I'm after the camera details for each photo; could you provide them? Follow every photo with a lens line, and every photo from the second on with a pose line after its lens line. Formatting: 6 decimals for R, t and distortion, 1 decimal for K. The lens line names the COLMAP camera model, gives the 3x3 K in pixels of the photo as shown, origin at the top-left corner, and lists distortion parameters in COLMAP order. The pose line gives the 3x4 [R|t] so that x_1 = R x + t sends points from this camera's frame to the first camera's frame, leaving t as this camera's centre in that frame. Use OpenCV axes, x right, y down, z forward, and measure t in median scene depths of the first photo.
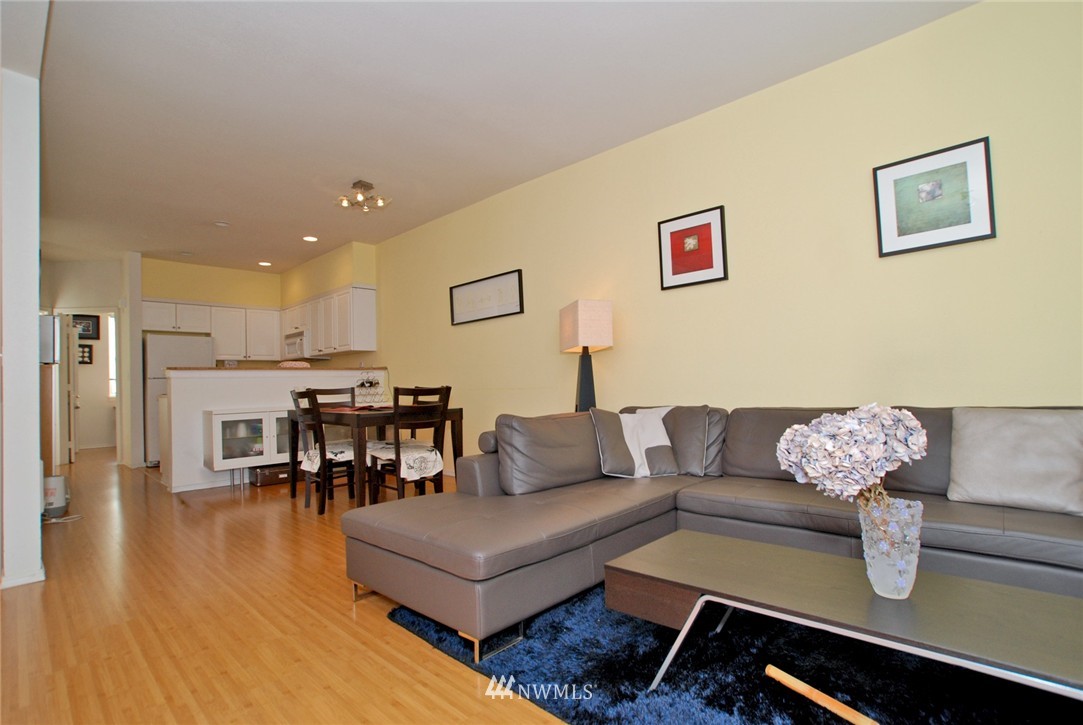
lens RADIAL K [[515.4, 0, 542.8], [0, 515.4, 376.5], [0, 0, 1]] dist [-0.077639, 0.038169]
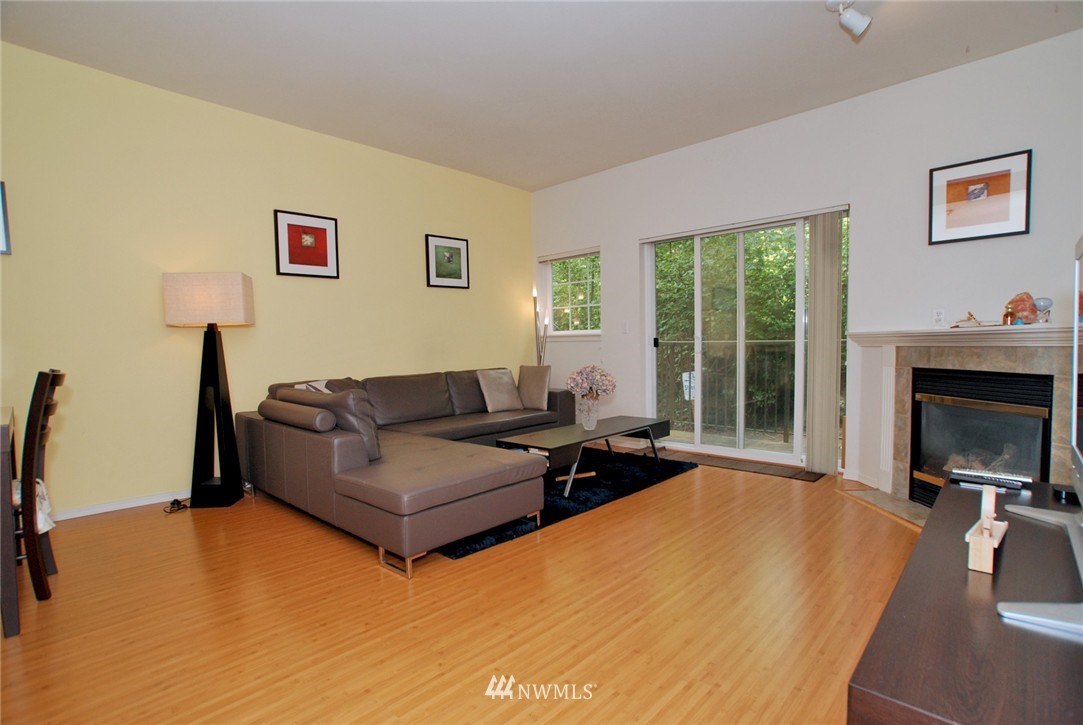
lens RADIAL K [[515.4, 0, 542.8], [0, 515.4, 376.5], [0, 0, 1]] dist [-0.077639, 0.038169]
pose [[0.010183, -0.035615, 0.999314, -0.828464], [-0.001026, 0.999365, 0.035627, 0.005448], [-0.999948, -0.001388, 0.010140, 0.441948]]
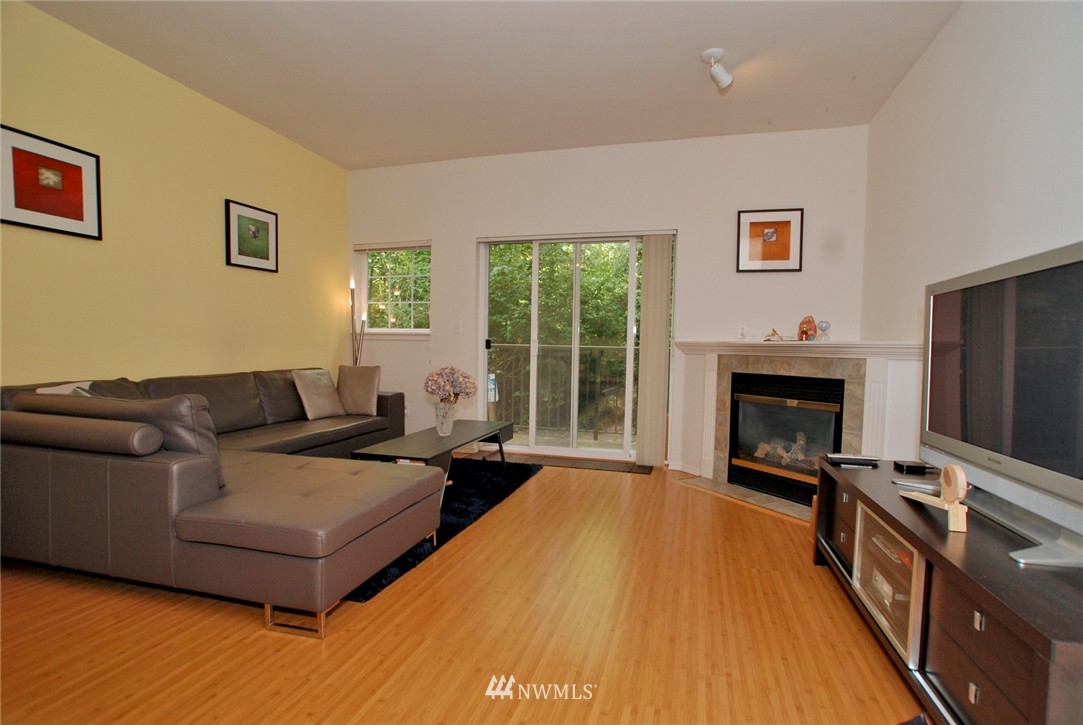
lens RADIAL K [[515.4, 0, 542.8], [0, 515.4, 376.5], [0, 0, 1]] dist [-0.077639, 0.038169]
pose [[-0.451119, -0.032635, 0.891867, -0.728643], [-0.022971, 0.999425, 0.024951, 0.010769], [-0.892168, -0.009231, -0.451609, 0.638192]]
